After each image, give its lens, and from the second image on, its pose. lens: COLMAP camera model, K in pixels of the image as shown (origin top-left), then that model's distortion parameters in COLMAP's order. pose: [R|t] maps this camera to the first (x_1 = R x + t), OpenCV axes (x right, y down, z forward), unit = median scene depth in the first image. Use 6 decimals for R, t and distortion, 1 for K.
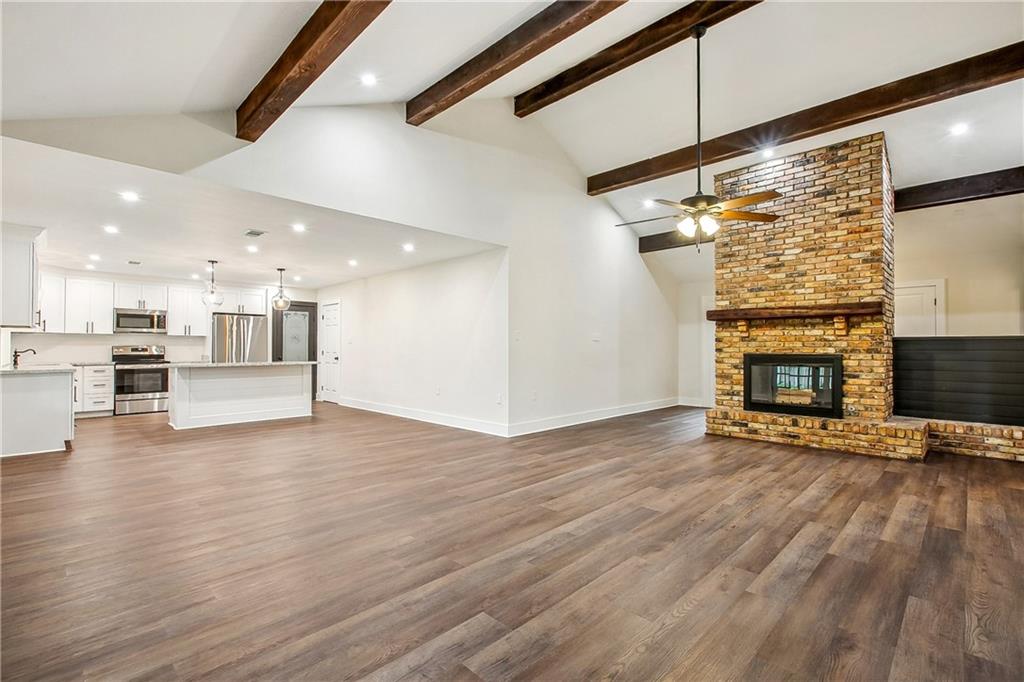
lens RADIAL K [[464.9, 0, 512.0], [0, 464.9, 341.0], [0, 0, 1]] dist [0.001252, 0.000173]
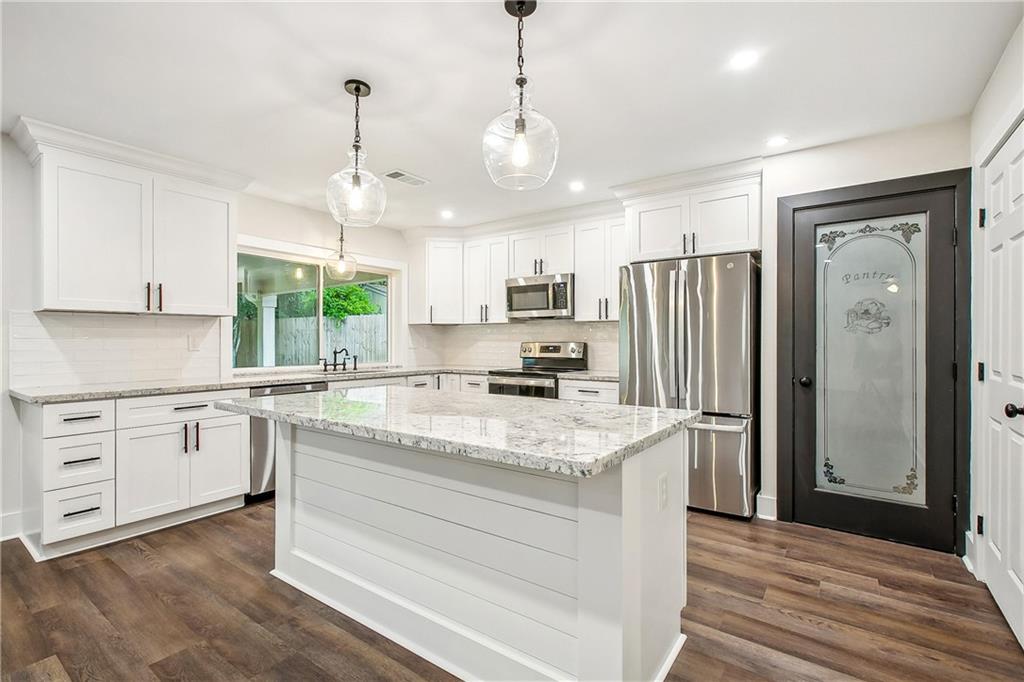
lens RADIAL K [[464.9, 0, 512.0], [0, 464.9, 341.0], [0, 0, 1]] dist [0.001252, 0.000173]
pose [[0.156046, -0.000848, -0.987749, -0.252631], [0.017350, 0.999848, 0.001883, 0.007234], [0.987597, -0.017432, 0.156037, 0.865099]]
